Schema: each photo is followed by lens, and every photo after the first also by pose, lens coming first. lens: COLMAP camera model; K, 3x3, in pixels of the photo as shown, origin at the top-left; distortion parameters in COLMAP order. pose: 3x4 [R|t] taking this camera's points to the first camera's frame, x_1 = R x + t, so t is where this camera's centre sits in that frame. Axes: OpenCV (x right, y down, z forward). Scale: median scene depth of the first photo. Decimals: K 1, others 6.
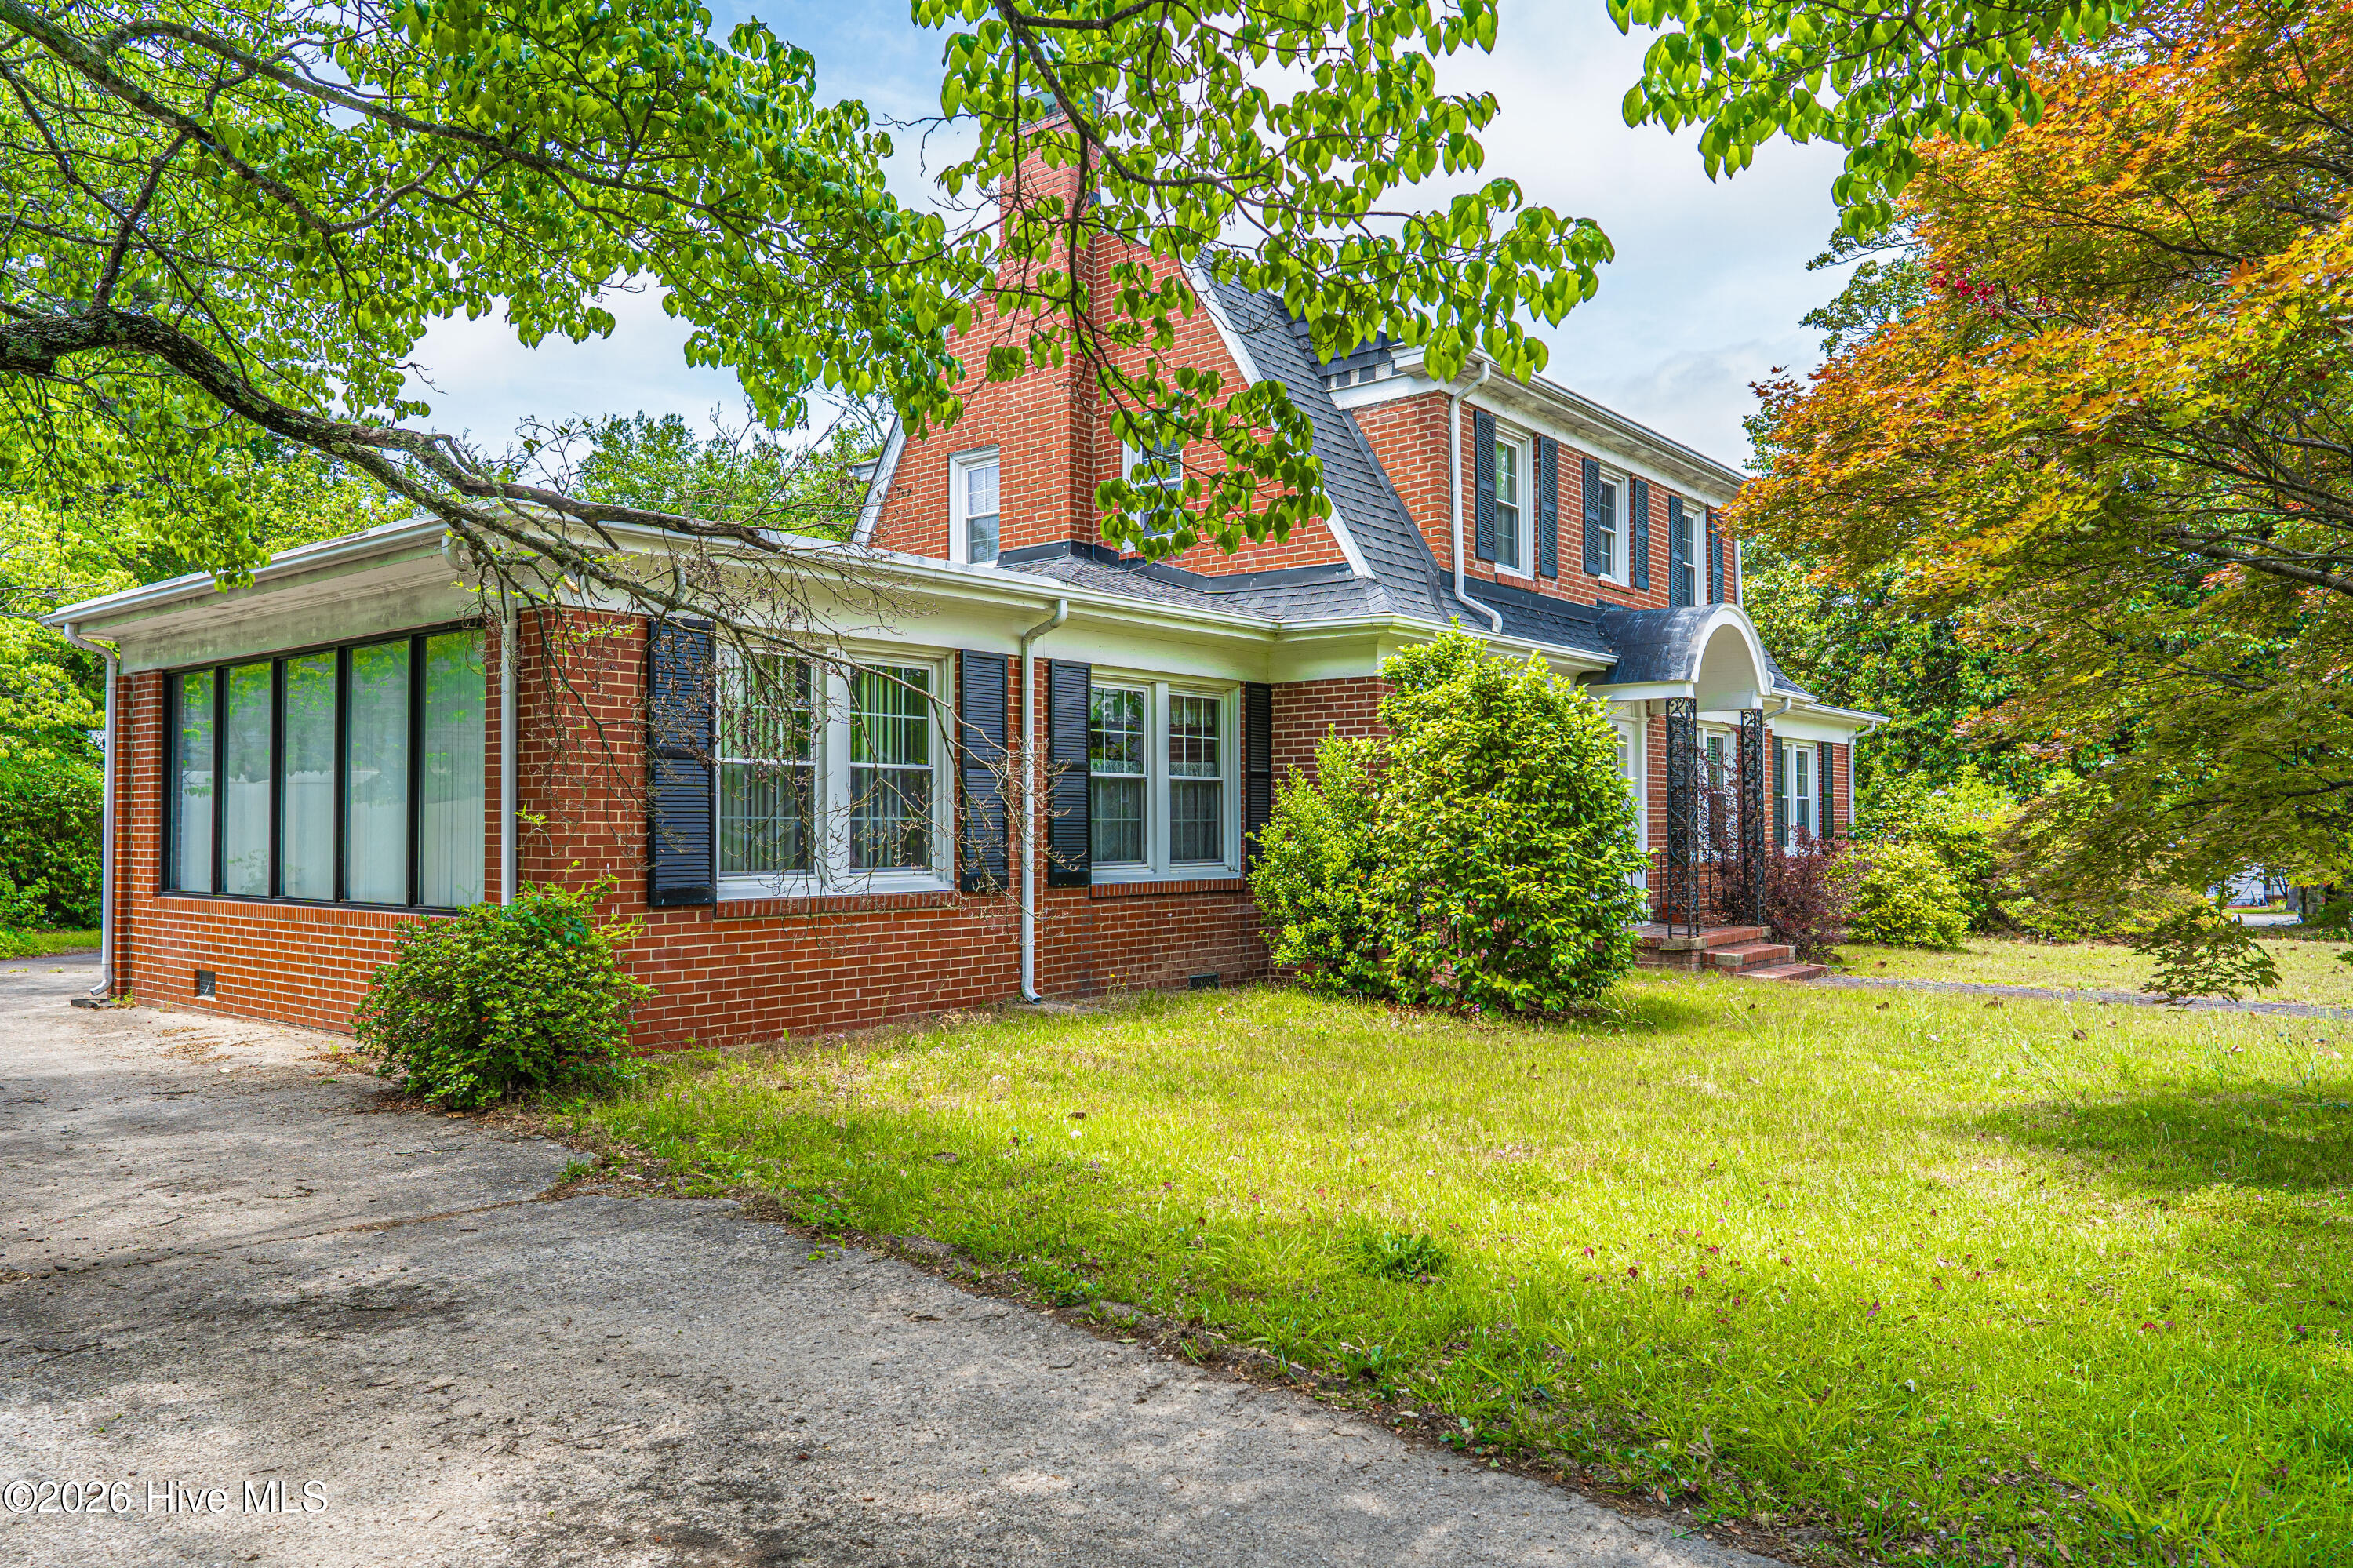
lens RADIAL K [[1568.9, 0, 1164.2], [0, 1568.9, 799.4], [0, 0, 1]] dist [-0.005514, 0.008137]
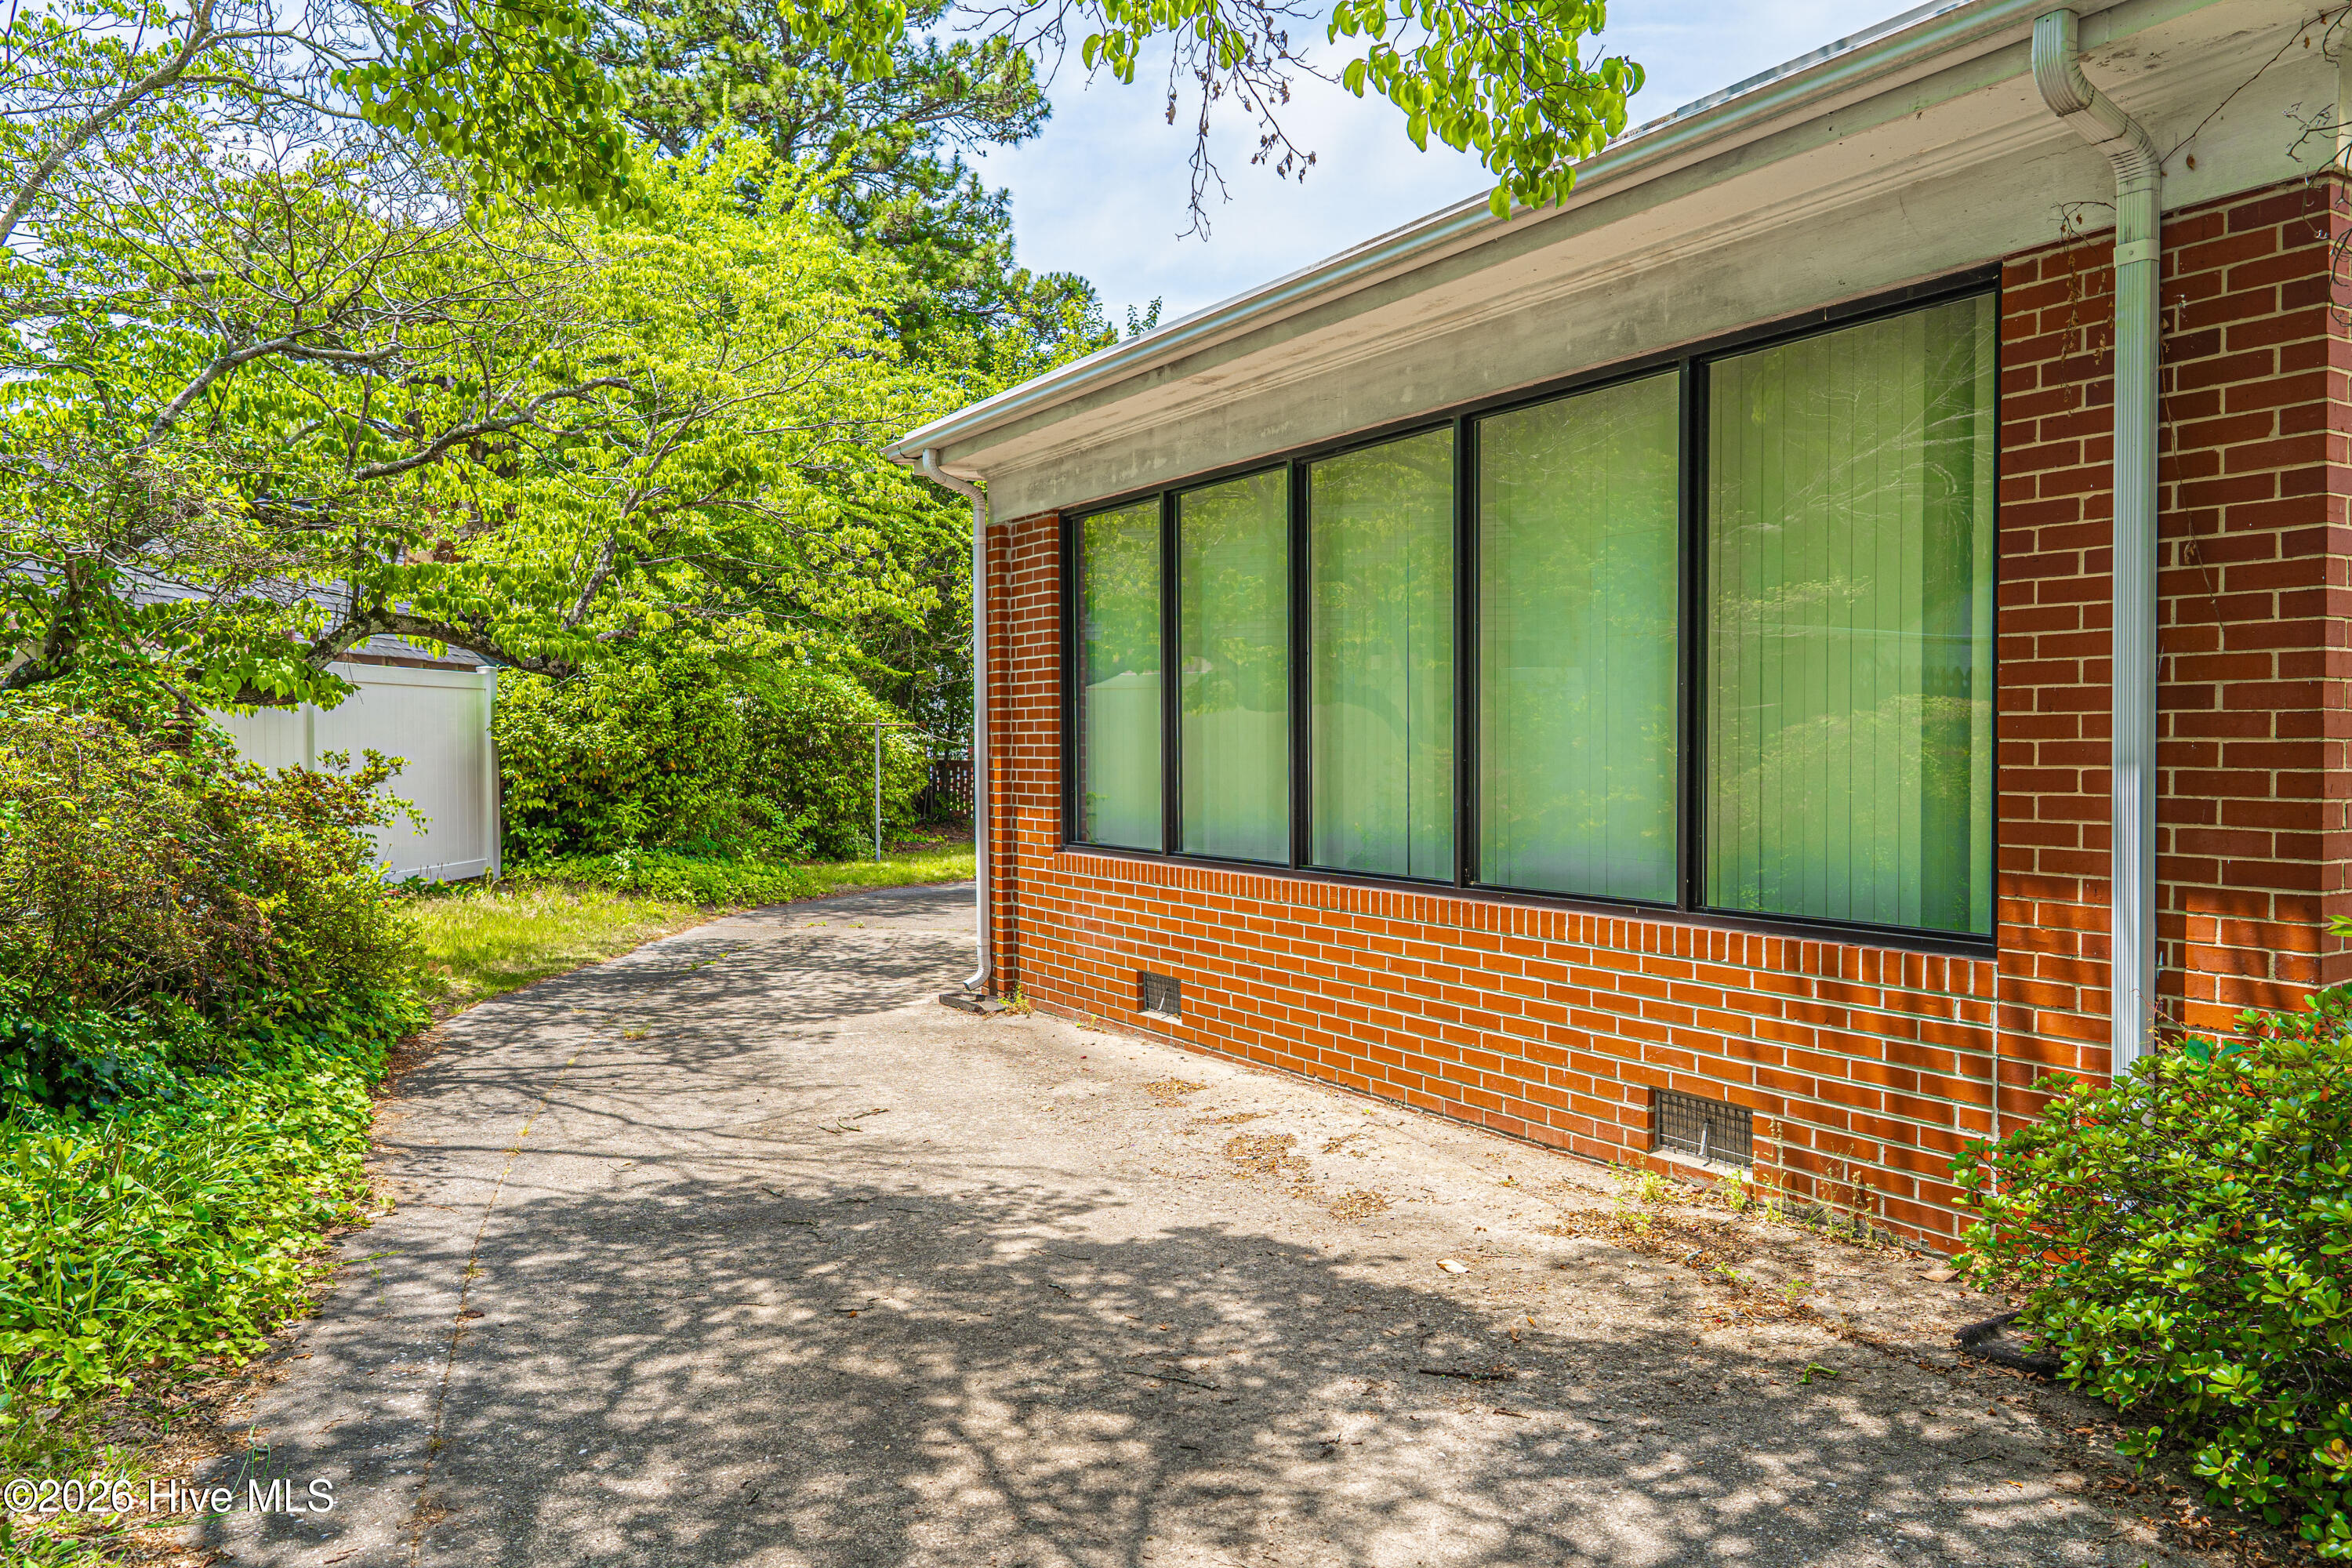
lens RADIAL K [[1568.2, 0, 1163.7], [0, 1568.2, 799.4], [0, 0, 1]] dist [-0.005514, 0.008137]
pose [[0.945528, 0.008152, -0.325439, -0.378218], [0.010068, 0.998476, 0.054262, 0.003866], [0.325386, -0.054583, 0.944005, 0.379504]]
